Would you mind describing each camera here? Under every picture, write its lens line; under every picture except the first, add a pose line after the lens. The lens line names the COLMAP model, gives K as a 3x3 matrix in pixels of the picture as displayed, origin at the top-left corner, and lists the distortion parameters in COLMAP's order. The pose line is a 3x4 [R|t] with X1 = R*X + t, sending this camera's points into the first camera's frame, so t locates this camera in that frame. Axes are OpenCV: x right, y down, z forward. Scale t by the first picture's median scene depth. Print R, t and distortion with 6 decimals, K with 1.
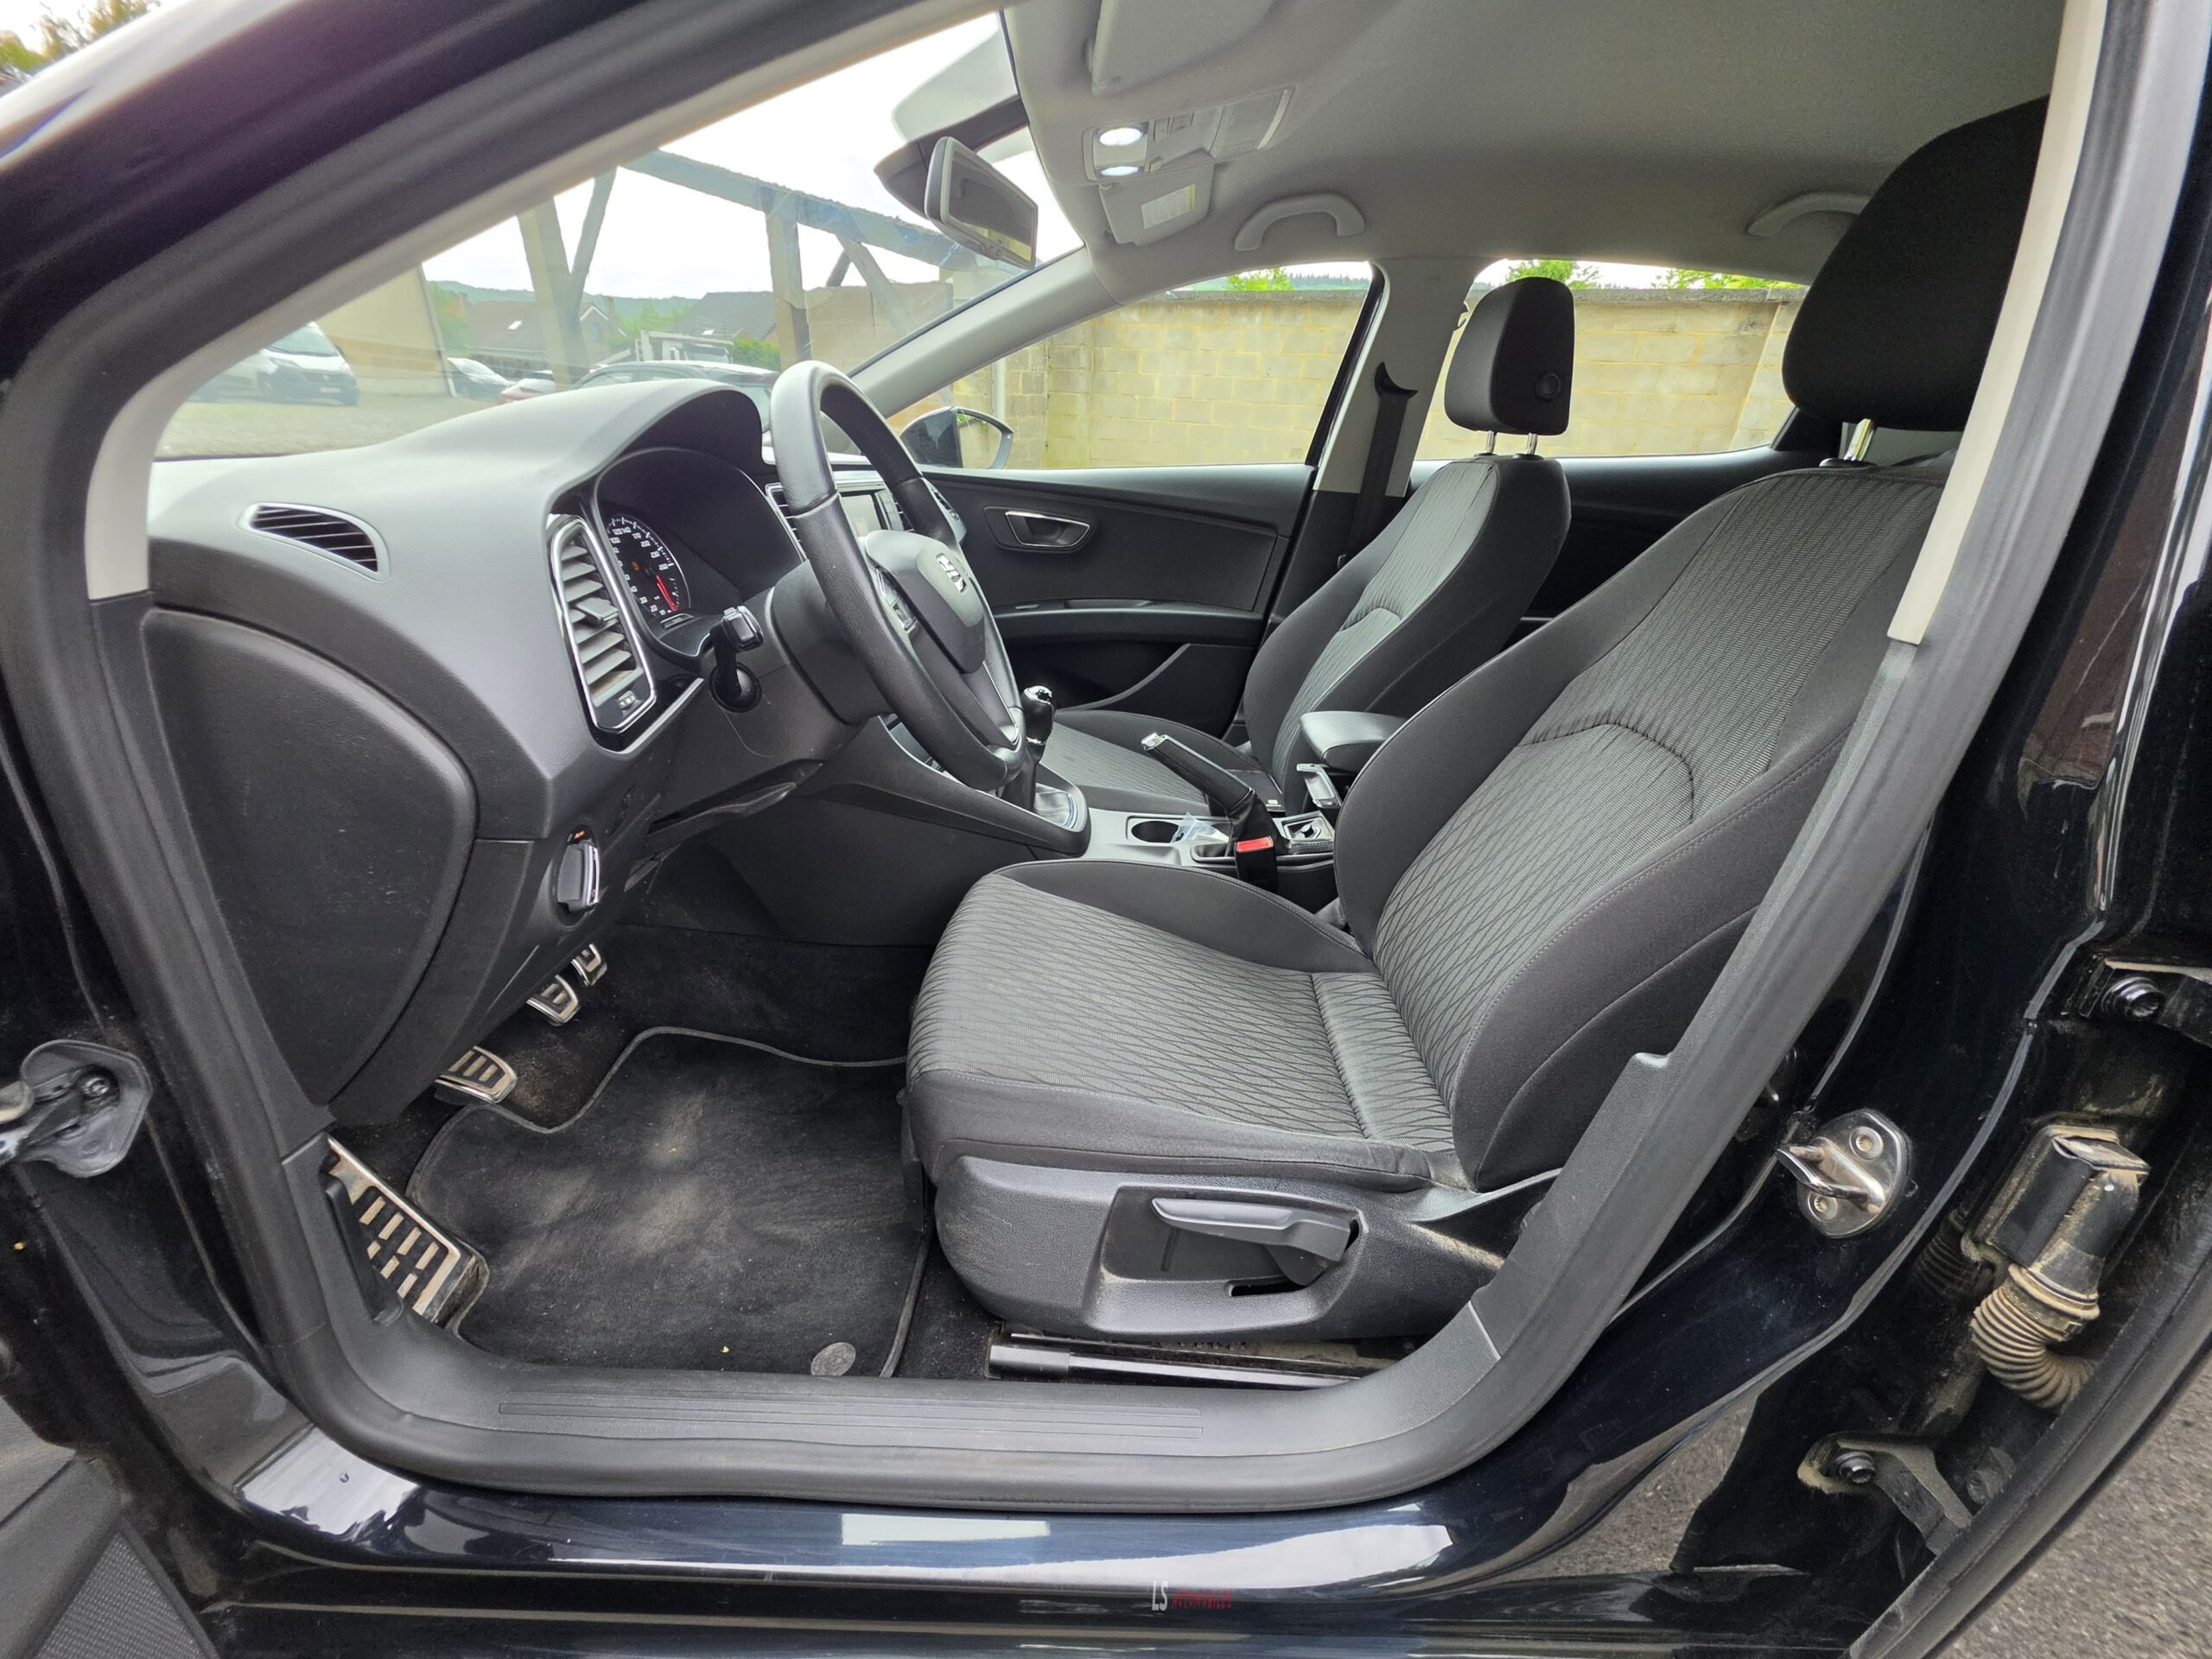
lens RADIAL K [[891.6, 0, 1101.9], [0, 891.6, 839.9], [0, 0, 1]] dist [0.007867, -0.003388]
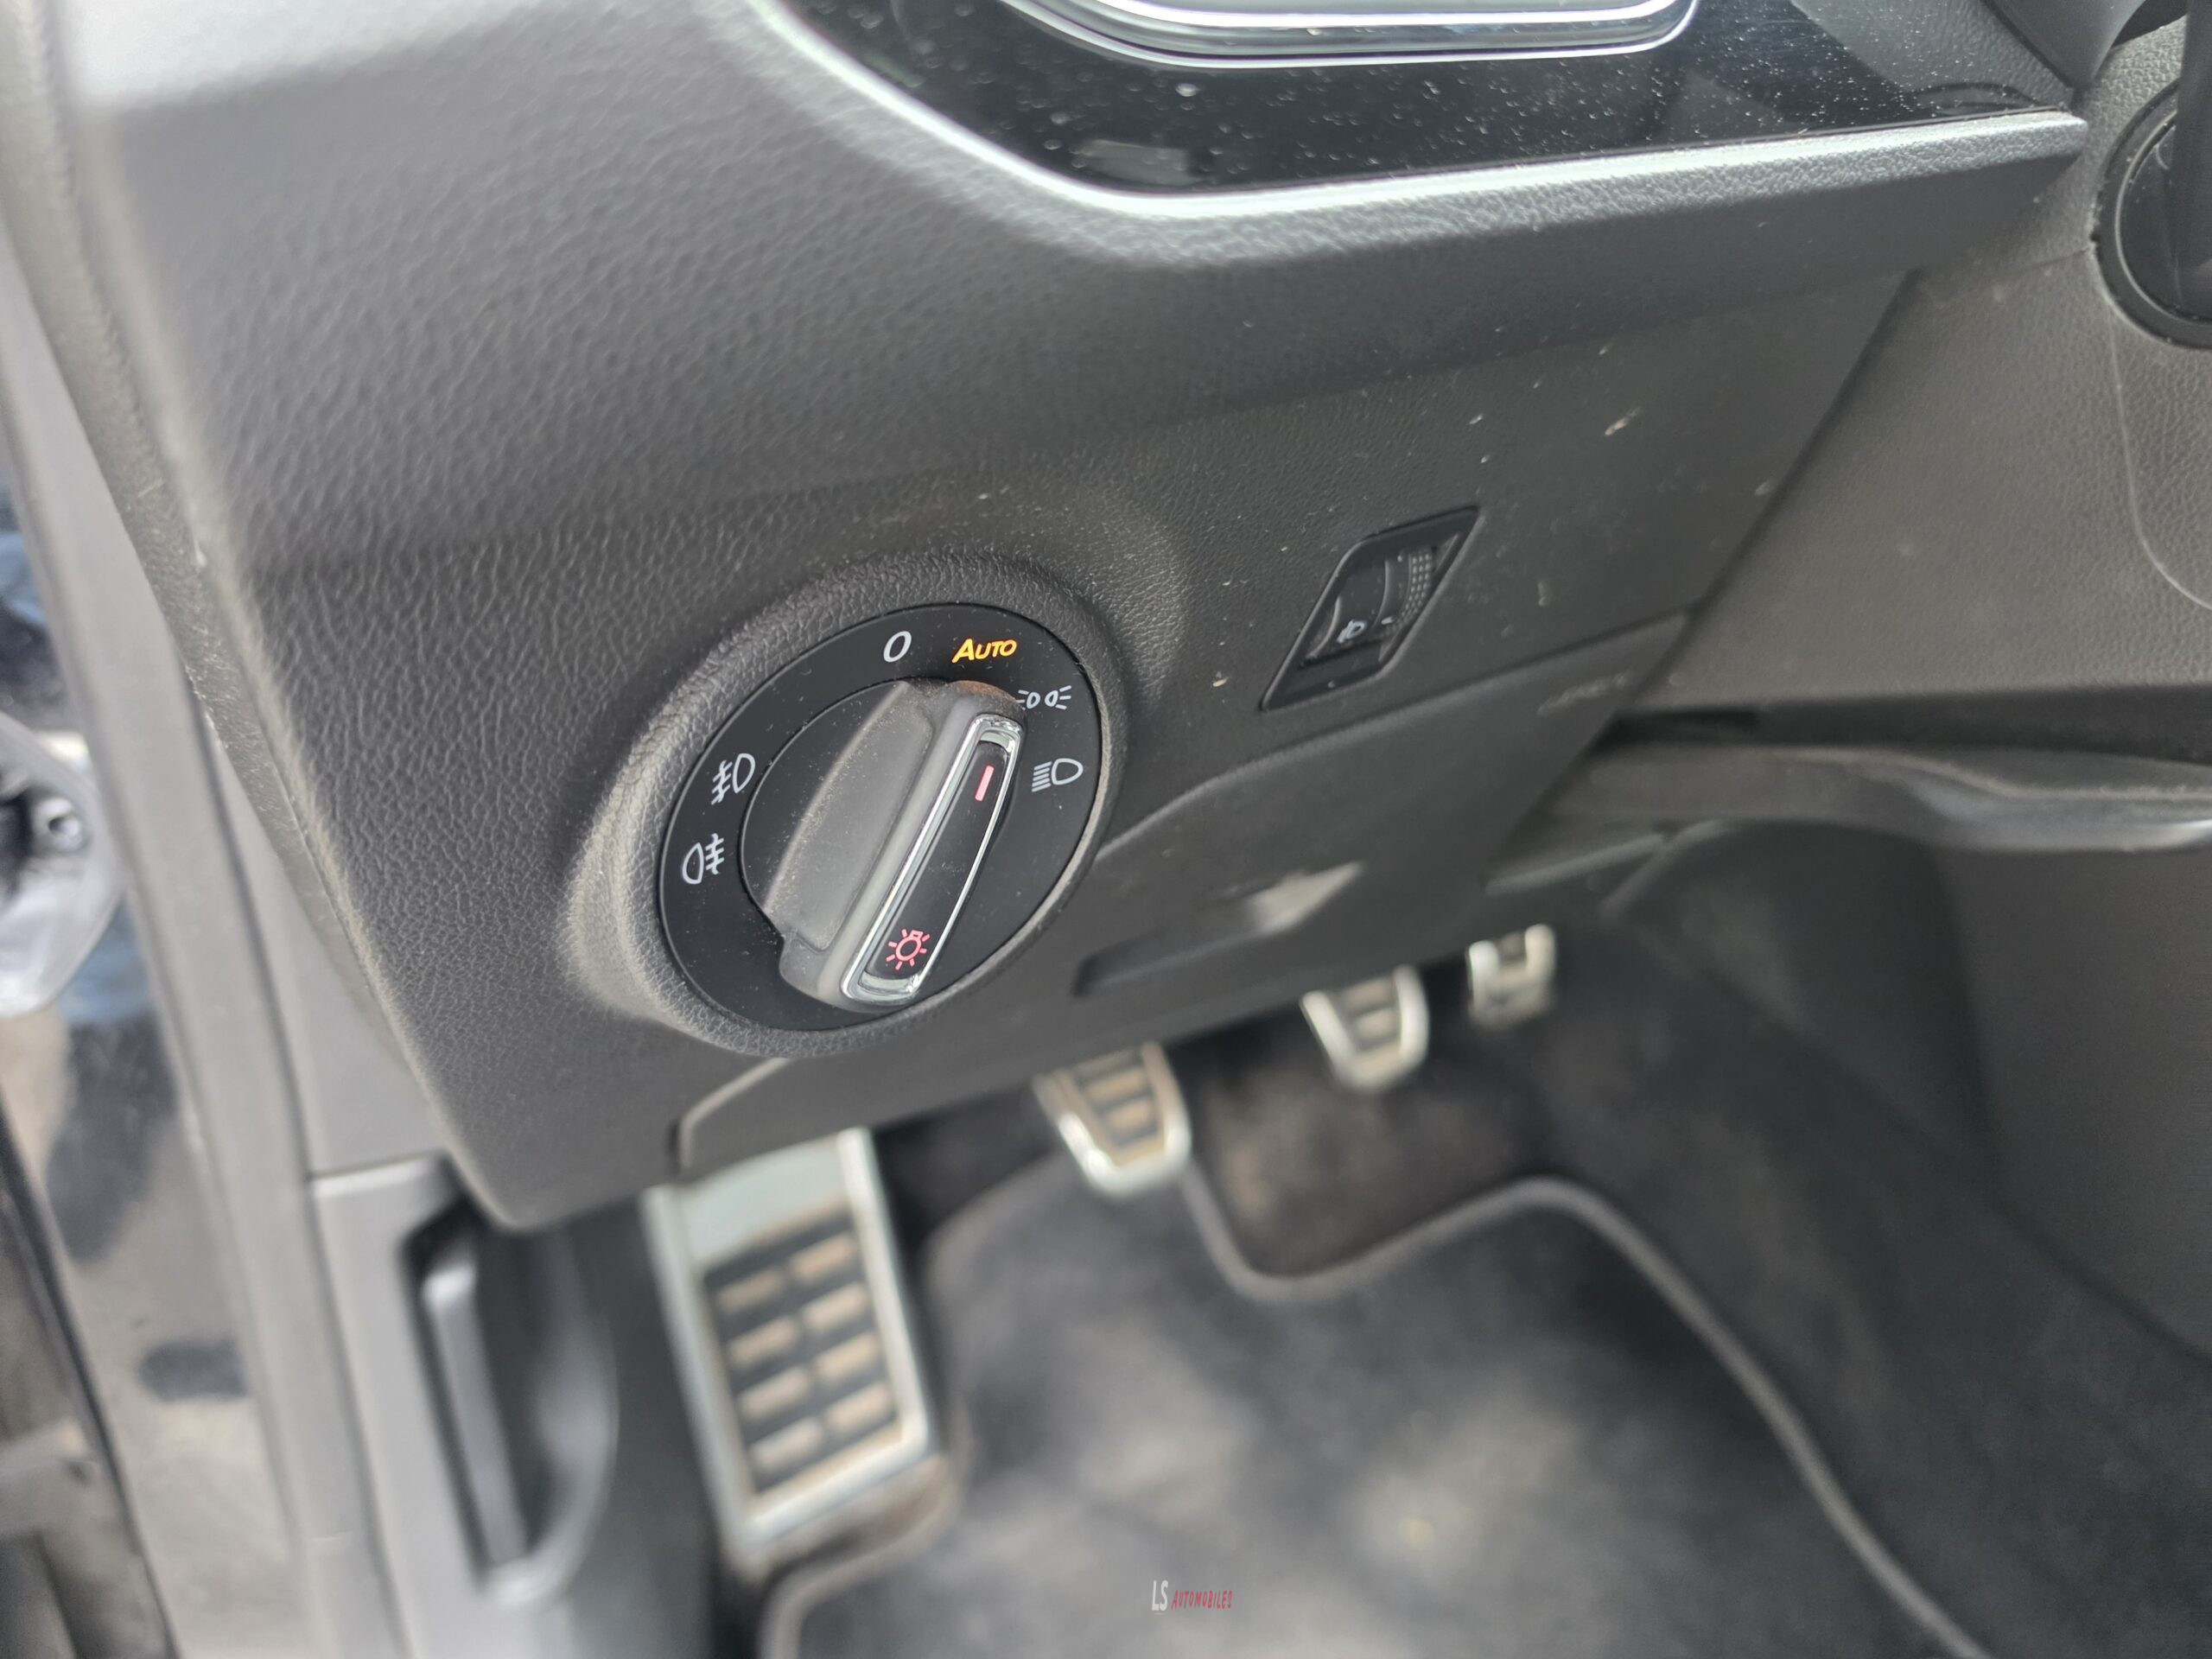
lens RADIAL K [[1641.4, 0, 1101.2], [0, 1641.4, 823.4], [0, 0, 1]] dist [0.062088, -0.102209]
pose [[0.503815, 0.422563, -0.753399, -0.168781], [-0.366902, 0.894278, 0.256223, -0.046047], [0.782019, 0.147334, 0.605590, 0.480266]]
